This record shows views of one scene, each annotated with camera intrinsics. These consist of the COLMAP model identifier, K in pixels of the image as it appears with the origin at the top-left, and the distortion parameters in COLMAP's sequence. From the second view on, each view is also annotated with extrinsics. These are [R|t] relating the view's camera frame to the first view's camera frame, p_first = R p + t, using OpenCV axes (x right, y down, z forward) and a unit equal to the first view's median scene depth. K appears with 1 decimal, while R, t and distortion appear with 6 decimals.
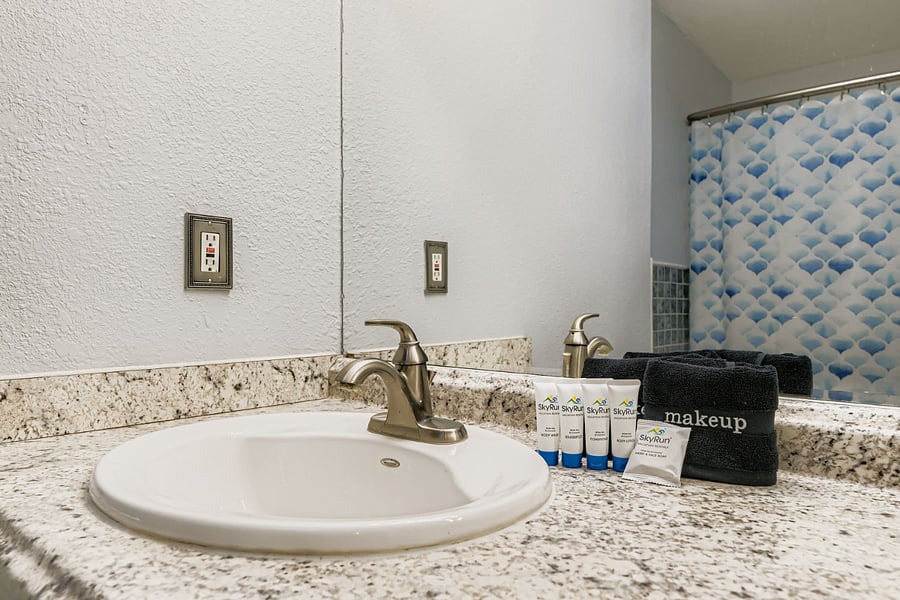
lens RADIAL K [[592.0, 0, 451.0], [0, 592.0, 302.3], [0, 0, 1]] dist [0.002983, -0.000630]
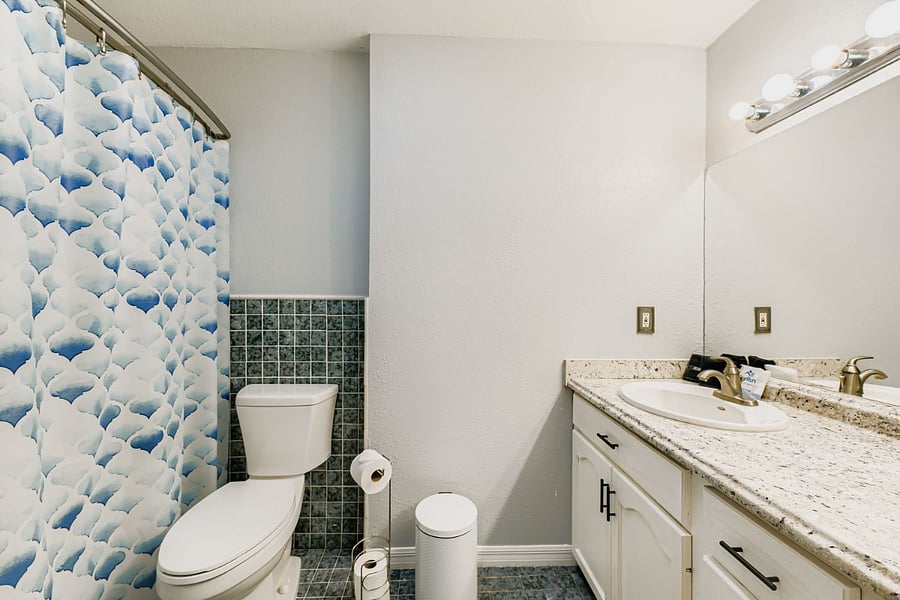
lens RADIAL K [[356.1, 0, 451.7], [0, 356.1, 300.3], [0, 0, 1]] dist [0.000011, 0.000464]
pose [[0.683765, 0.004226, -0.729690, 0.187509], [-0.000470, 0.999986, 0.005351, -0.184671], [0.729702, -0.003316, 0.683757, -0.802069]]
